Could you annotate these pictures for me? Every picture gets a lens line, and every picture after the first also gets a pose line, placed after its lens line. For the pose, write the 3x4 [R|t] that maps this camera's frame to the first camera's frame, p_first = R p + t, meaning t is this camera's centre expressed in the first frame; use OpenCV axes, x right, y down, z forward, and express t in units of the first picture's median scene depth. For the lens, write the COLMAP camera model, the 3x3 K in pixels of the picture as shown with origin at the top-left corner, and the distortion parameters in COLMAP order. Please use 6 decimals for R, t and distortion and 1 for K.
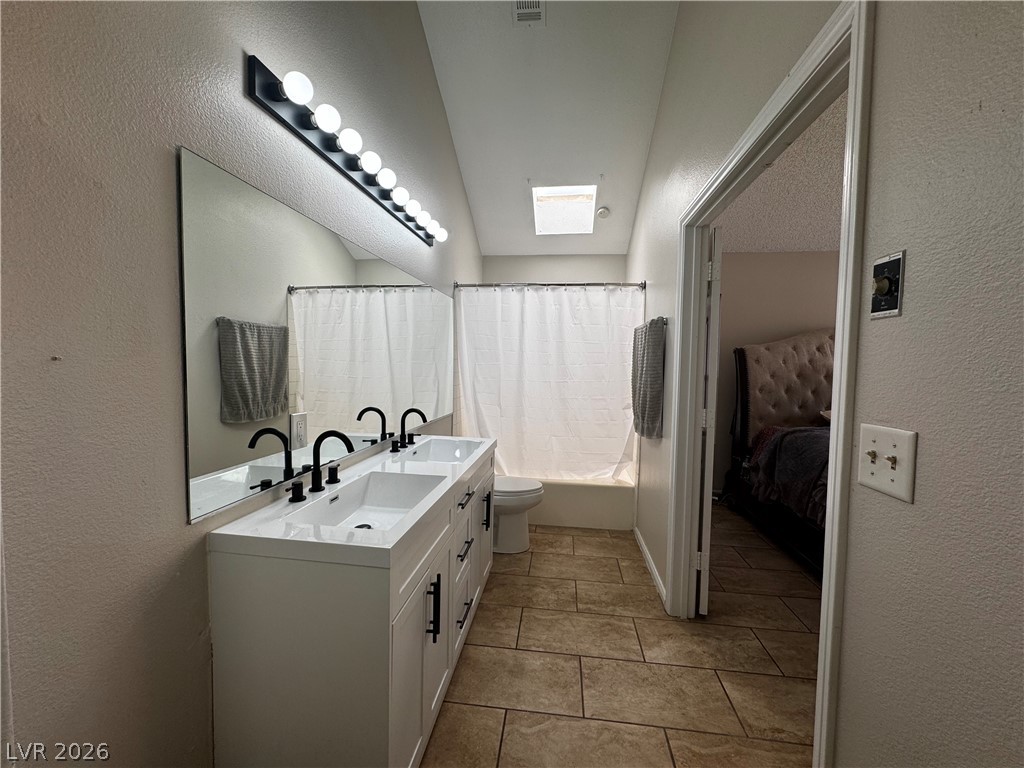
lens RADIAL K [[407.3, 0, 513.0], [0, 407.3, 384.5], [0, 0, 1]] dist [-0.003366, 0.001208]
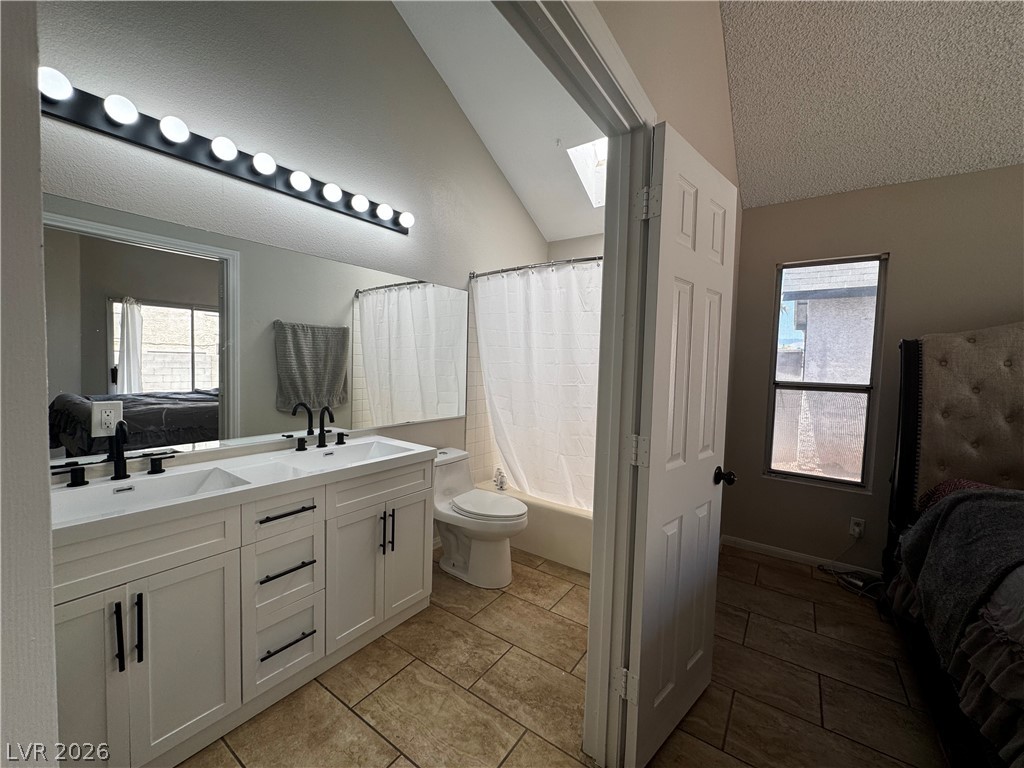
lens RADIAL K [[407.8, 0, 512.4], [0, 407.8, 383.1], [0, 0, 1]] dist [-0.001765, 0.000251]
pose [[0.883028, 0.031147, -0.468285, 0.396251], [-0.036023, 0.999350, -0.001458, -0.006109], [0.467935, 0.018156, 0.883576, 0.255315]]
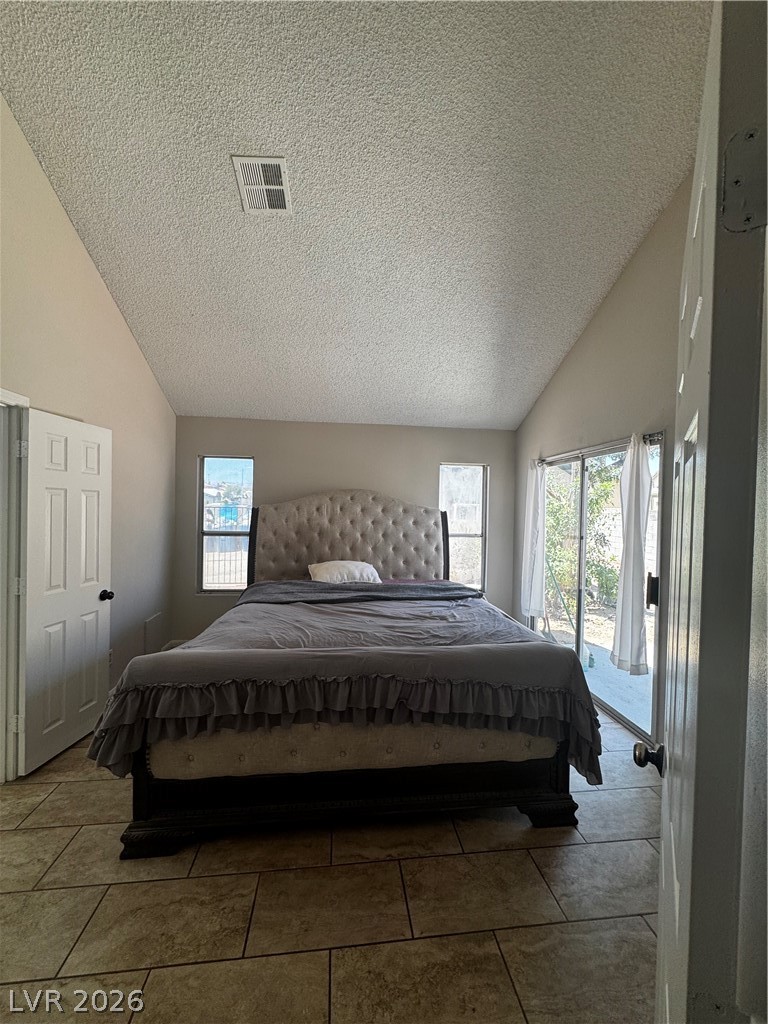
lens RADIAL K [[407.3, 0, 383.7], [0, 407.3, 512.9], [0, 0, 1]] dist [-0.003366, 0.001208]
pose [[0.970751, -0.001065, 0.240085, 0.765802], [0.009381, 0.999395, -0.033497, -0.043136], [-0.239904, 0.034770, 0.970174, -0.174706]]
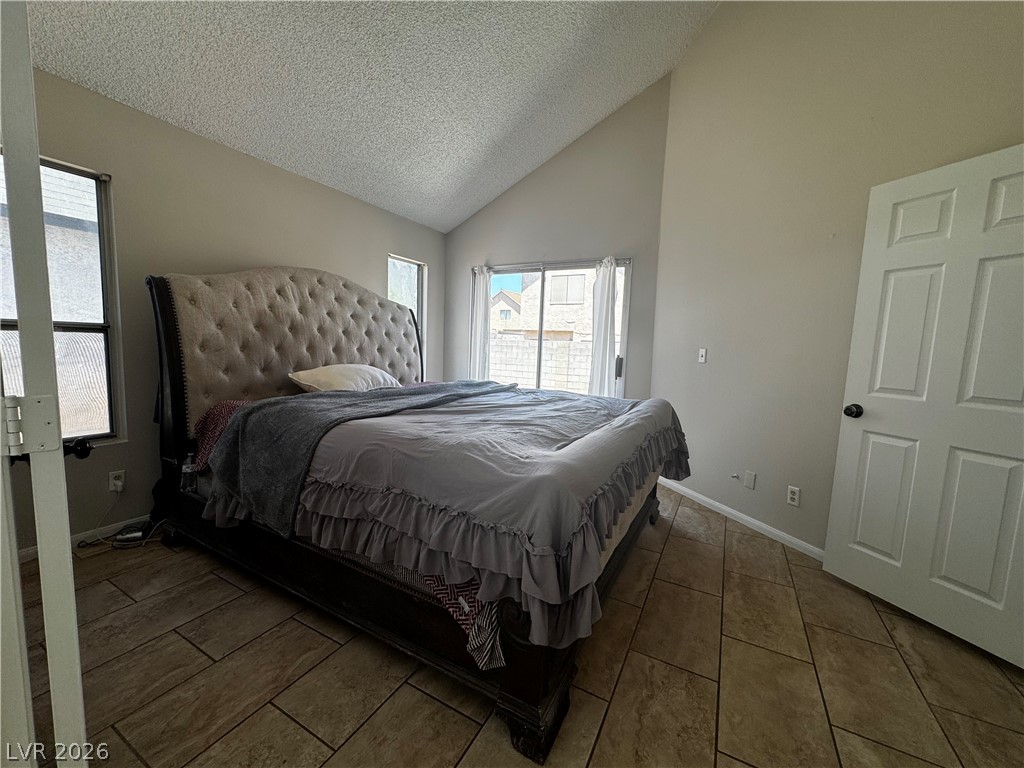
lens RADIAL K [[407.3, 0, 513.0], [0, 407.3, 384.5], [0, 0, 1]] dist [-0.003366, 0.001208]
pose [[0.361959, -0.098547, 0.926970, 0.220133], [0.015234, 0.994889, 0.099819, 0.018556], [-0.932069, -0.022009, 0.361611, 0.367627]]
